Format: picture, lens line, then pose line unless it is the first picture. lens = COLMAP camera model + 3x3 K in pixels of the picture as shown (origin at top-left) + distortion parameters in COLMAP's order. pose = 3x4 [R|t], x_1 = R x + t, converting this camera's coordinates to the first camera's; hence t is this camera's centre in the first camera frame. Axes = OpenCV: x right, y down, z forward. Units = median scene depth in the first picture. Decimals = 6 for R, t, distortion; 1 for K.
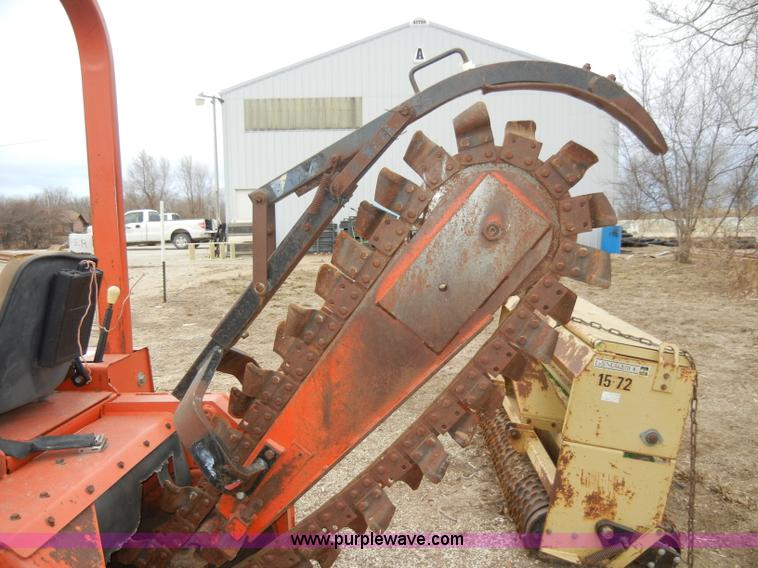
lens RADIAL K [[602.0, 0, 340.4], [0, 602.0, 282.3], [0, 0, 1]] dist [0.001146, 0.010124]
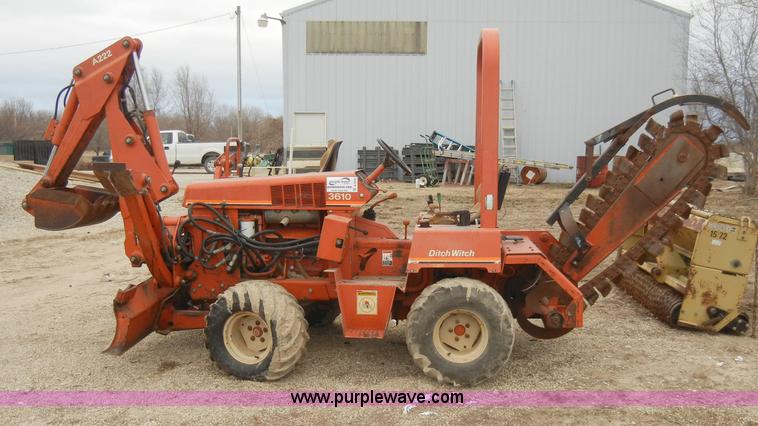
lens RADIAL K [[652.5, 0, 379.0], [0, 652.5, 213.0], [0, 0, 1]] dist [-0.003496, -0.002066]
pose [[0.999773, 0.021310, 0.000418, -0.956737], [-0.021310, 0.999773, -0.000457, 0.164154], [-0.000427, 0.000448, 1.000000, -1.651679]]
